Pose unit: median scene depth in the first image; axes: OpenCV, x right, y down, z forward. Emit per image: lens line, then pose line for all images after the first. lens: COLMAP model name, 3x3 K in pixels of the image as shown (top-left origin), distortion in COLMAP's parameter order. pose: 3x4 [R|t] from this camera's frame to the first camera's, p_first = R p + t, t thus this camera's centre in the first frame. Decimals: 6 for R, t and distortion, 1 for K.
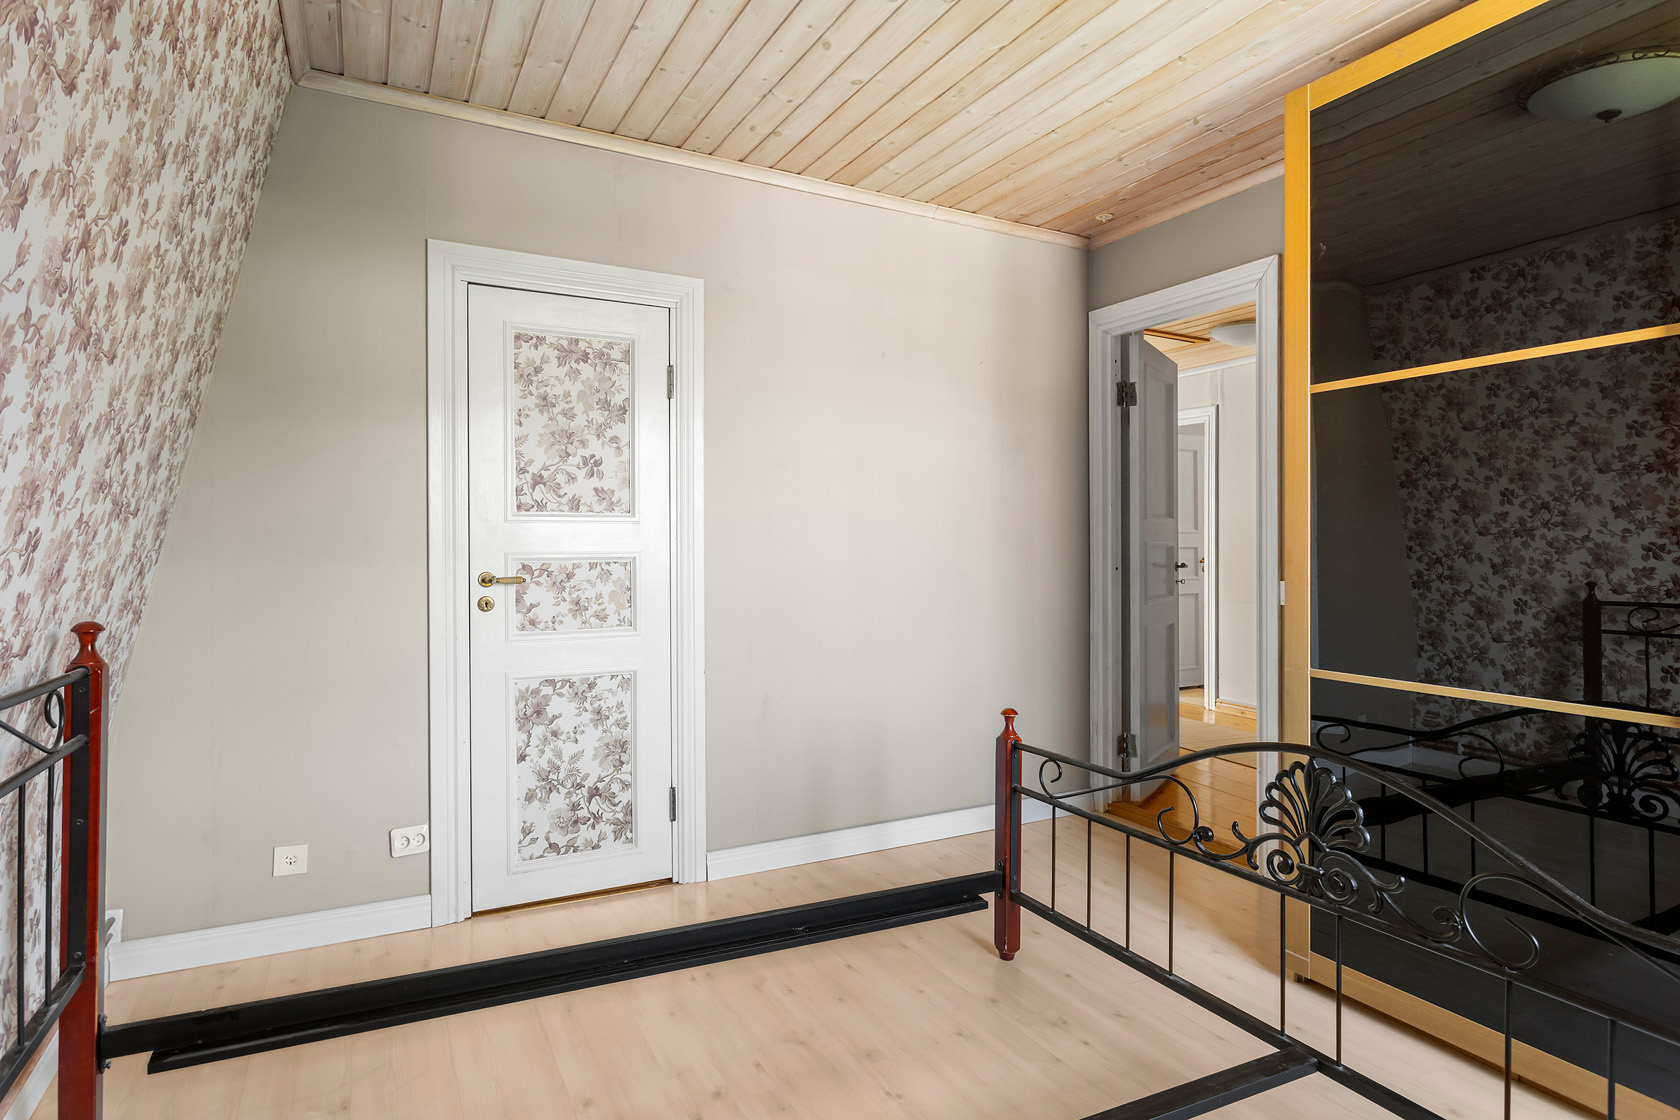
lens RADIAL K [[928.7, 0, 840.2], [0, 928.7, 546.0], [0, 0, 1]] dist [0.000940, 0.000218]
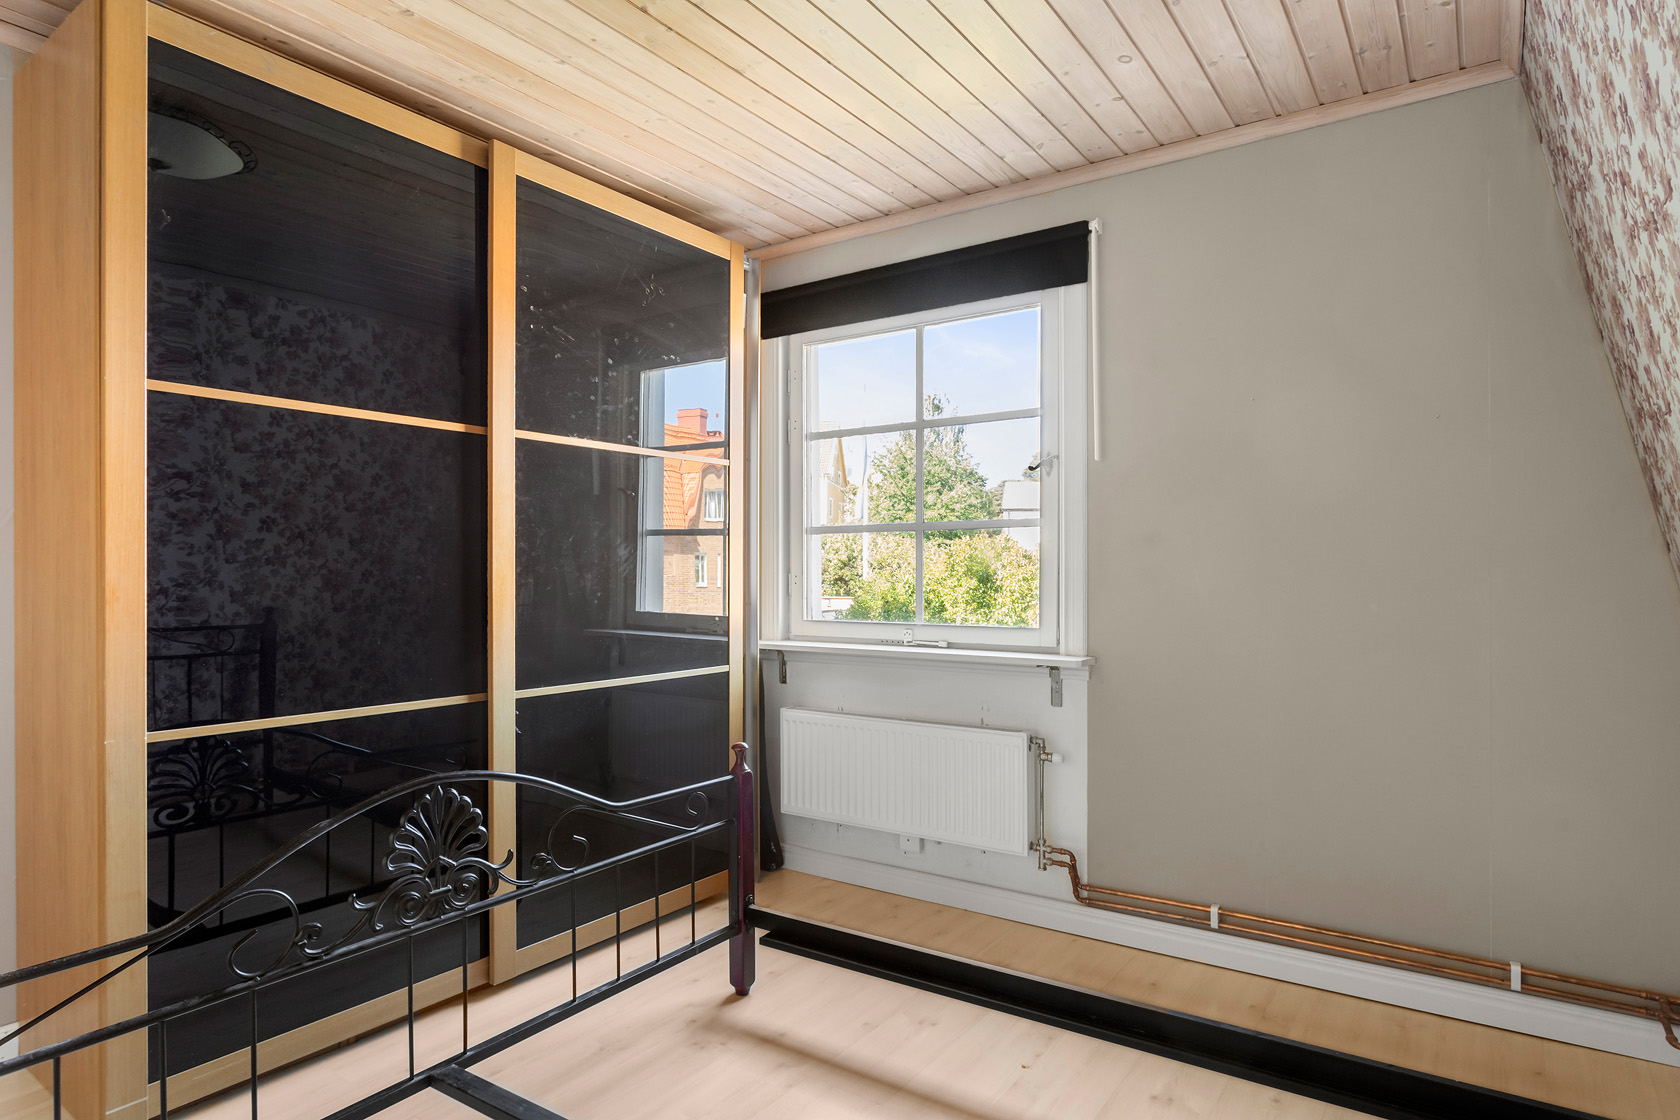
lens RADIAL K [[928.7, 0, 842.6], [0, 928.7, 568.6], [0, 0, 1]] dist [0.000940, 0.000218]
pose [[-0.474074, 0.004369, 0.880474, -0.491084], [0.007222, 0.999973, -0.001073, 0.001206], [-0.880455, 0.005850, -0.474093, 0.947883]]
